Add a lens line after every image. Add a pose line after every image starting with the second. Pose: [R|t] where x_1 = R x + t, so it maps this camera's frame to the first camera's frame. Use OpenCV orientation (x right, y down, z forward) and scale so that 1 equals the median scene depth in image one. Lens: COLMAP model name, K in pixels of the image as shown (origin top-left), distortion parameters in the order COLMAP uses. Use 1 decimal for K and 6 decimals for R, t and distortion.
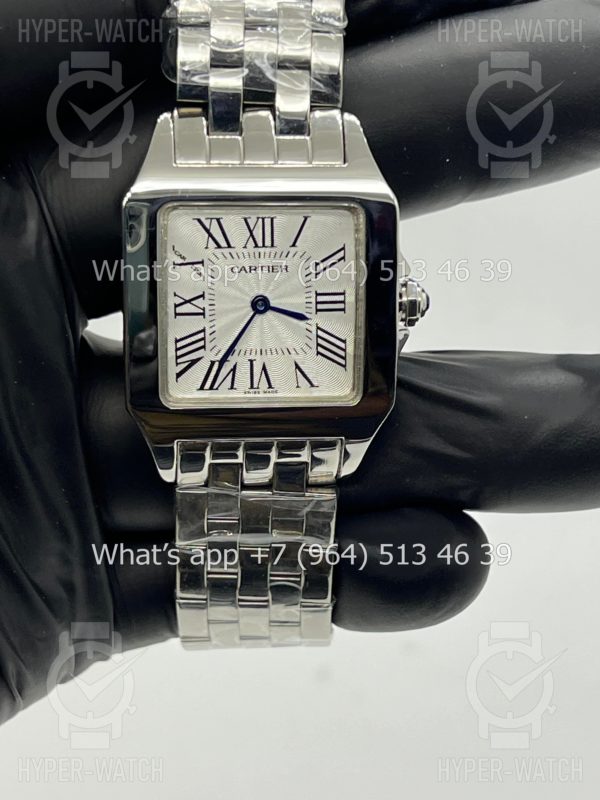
lens RADIAL K [[1876.5, 0, 300.0], [0, 1876.5, 400.0], [0, 0, 1]] dist [0.298820, -1.214933]
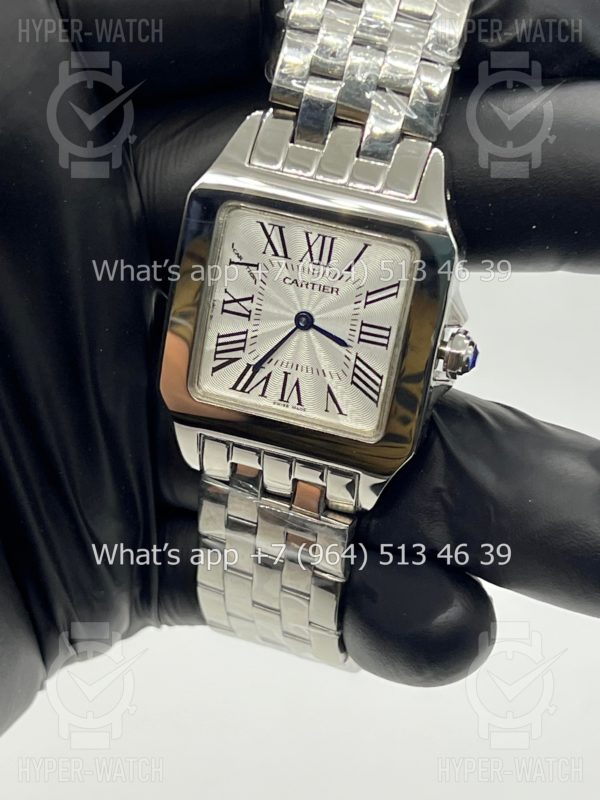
lens RADIAL K [[1876.5, 0, 300.0], [0, 1876.5, 400.0], [0, 0, 1]] dist [0.298820, -1.214933]
pose [[0.920546, 0.247518, -0.302208, 0.284495], [-0.234768, 0.968883, 0.078425, -0.087053], [0.312216, -0.001245, 0.950010, 0.062658]]
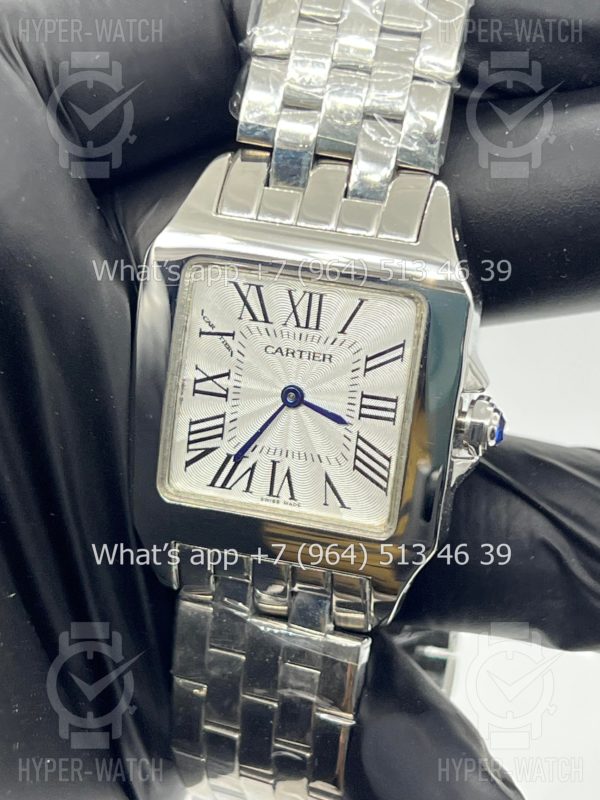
lens RADIAL K [[1876.5, 0, 300.0], [0, 1876.5, 400.0], [0, 0, 1]] dist [0.298820, -1.214933]
pose [[0.932872, 0.164473, -0.320466, 0.243915], [-0.181650, 0.983064, -0.024242, -0.029940], [0.311051, 0.080827, 0.946950, 0.225835]]
